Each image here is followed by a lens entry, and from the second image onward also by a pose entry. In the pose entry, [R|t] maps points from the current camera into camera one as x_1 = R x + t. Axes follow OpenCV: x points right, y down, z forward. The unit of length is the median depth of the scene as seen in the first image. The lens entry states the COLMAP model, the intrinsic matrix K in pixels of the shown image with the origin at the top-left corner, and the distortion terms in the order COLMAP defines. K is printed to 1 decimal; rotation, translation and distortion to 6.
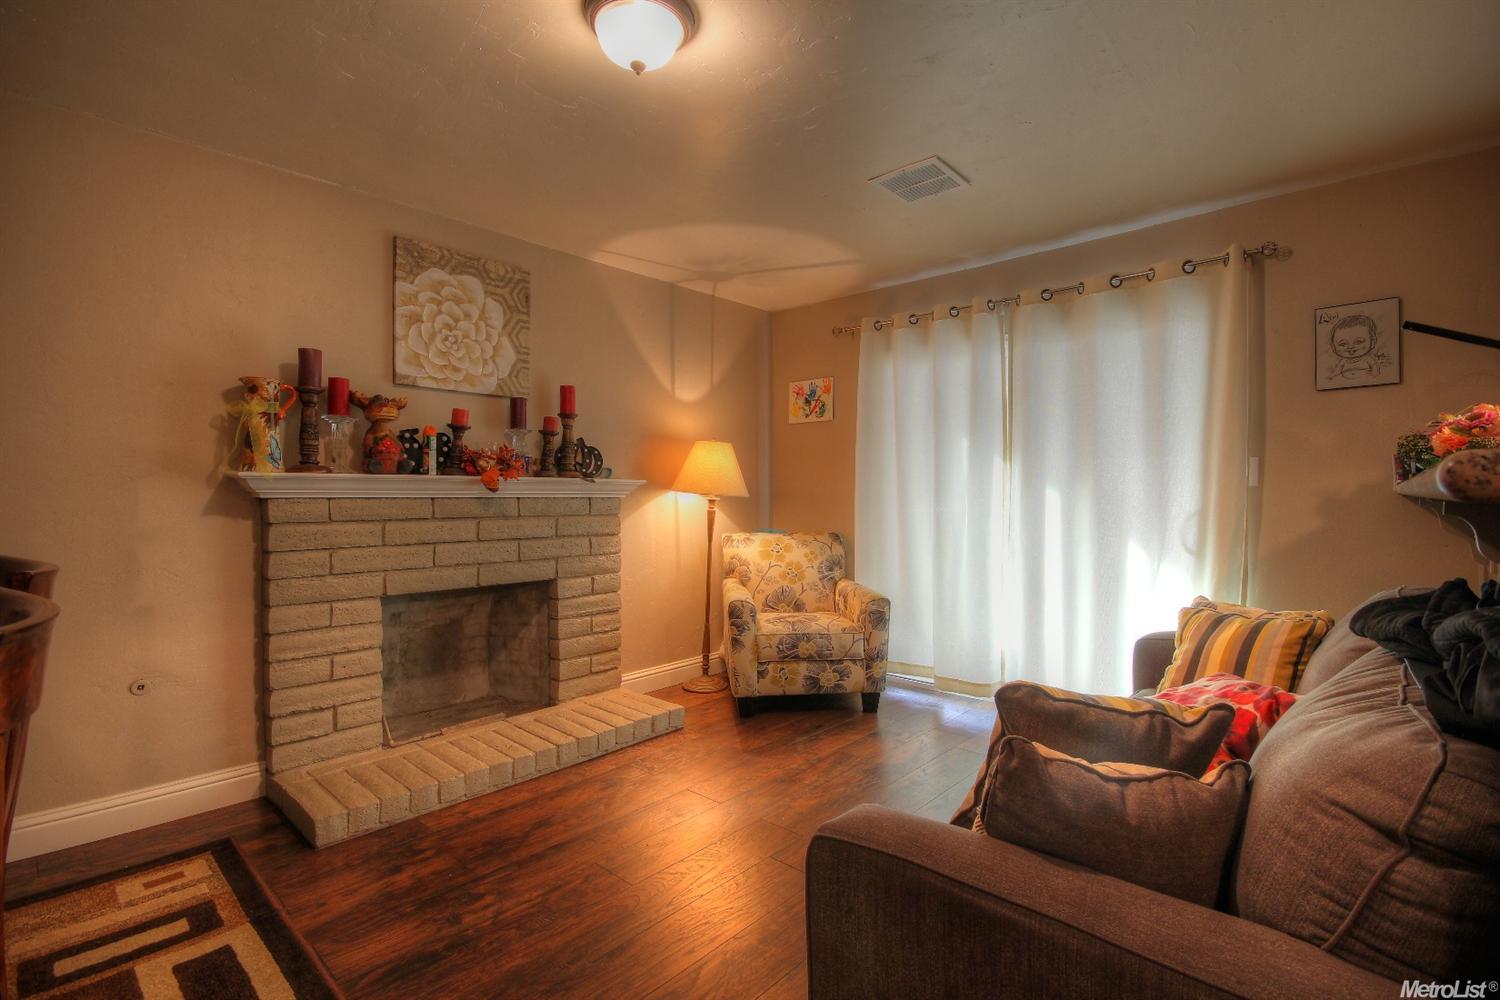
lens RADIAL K [[687.7, 0, 755.5], [0, 687.7, 504.2], [0, 0, 1]] dist [0.000019, -0.007613]
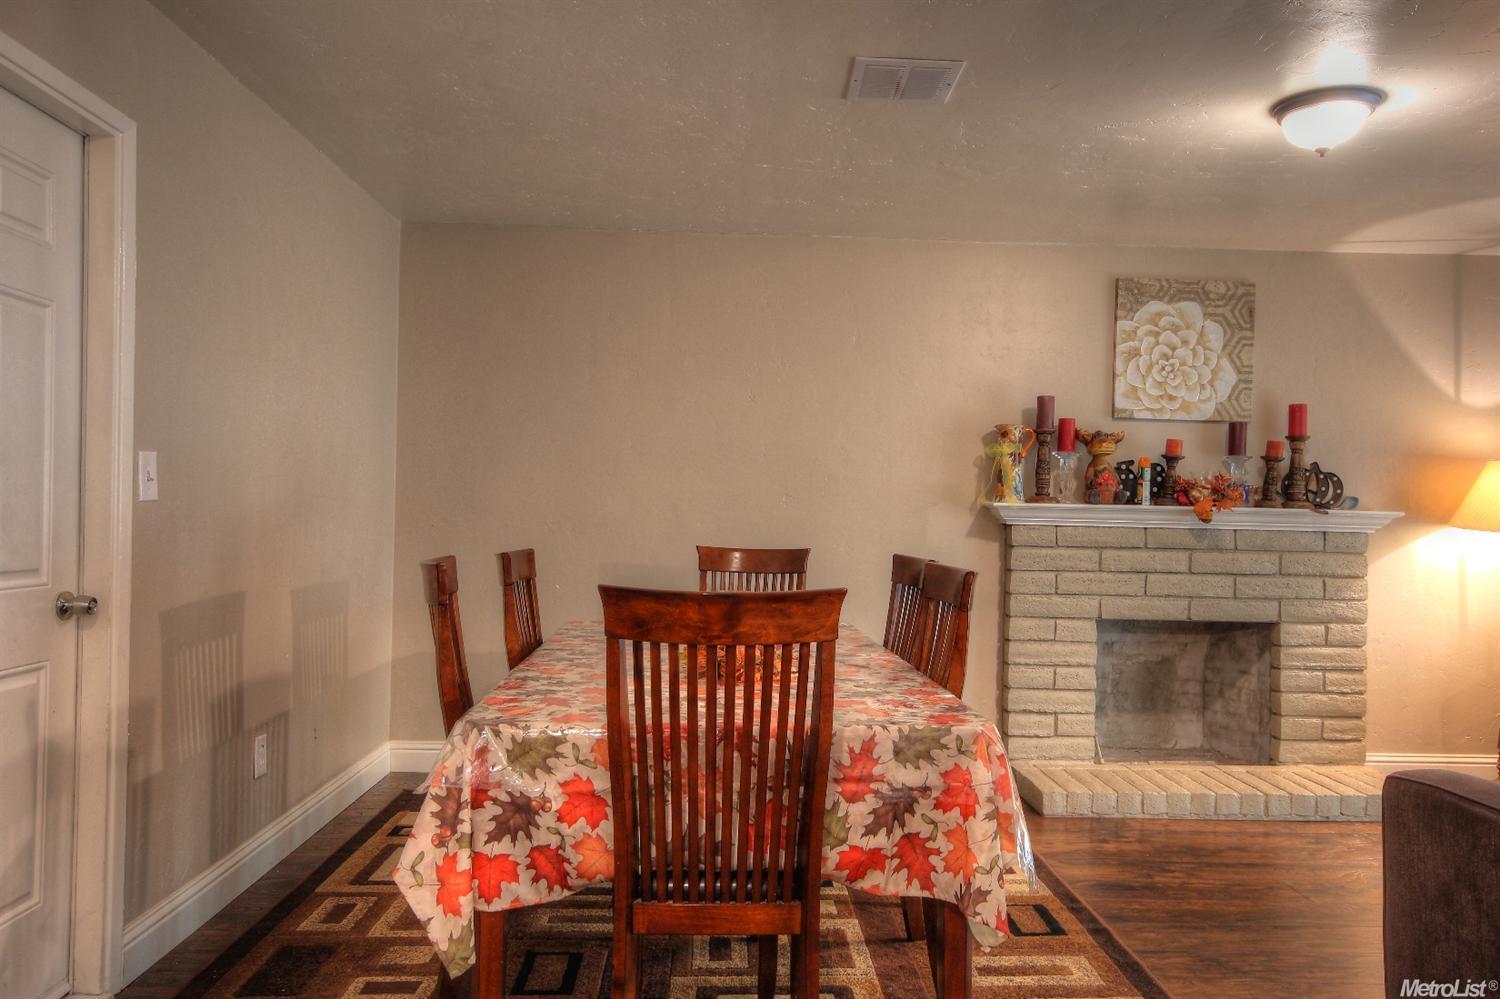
lens RADIAL K [[1090.2, 0, 767.7], [0, 1090.2, 501.8], [0, 0, 1]] dist [0.007221, 0.022298]
pose [[0.704912, 0.007472, -0.709256, 0.262221], [-0.031965, 0.999263, -0.021243, 0.004599], [0.708574, 0.037646, 0.704631, -0.499948]]
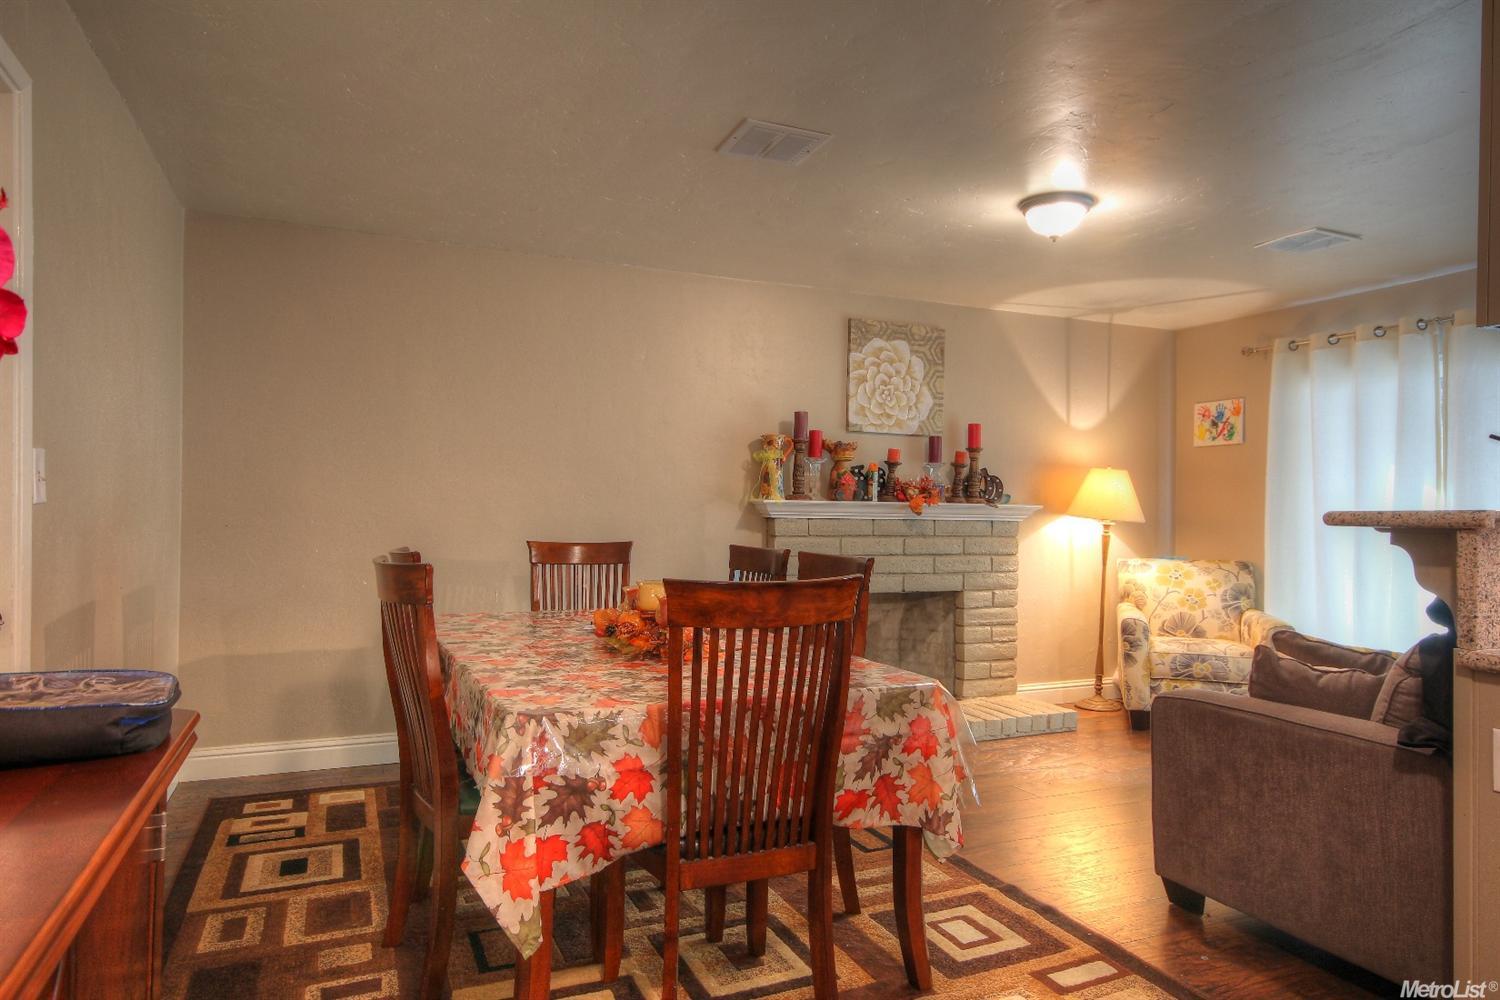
lens RADIAL K [[954.3, 0, 765.0], [0, 954.3, 501.1], [0, 0, 1]] dist [-0.002044, 0.024457]
pose [[0.915973, 0.007027, -0.401179, 0.052024], [-0.019377, 0.999455, -0.026735, 0.007852], [0.400772, 0.032262, 0.915609, -0.652590]]
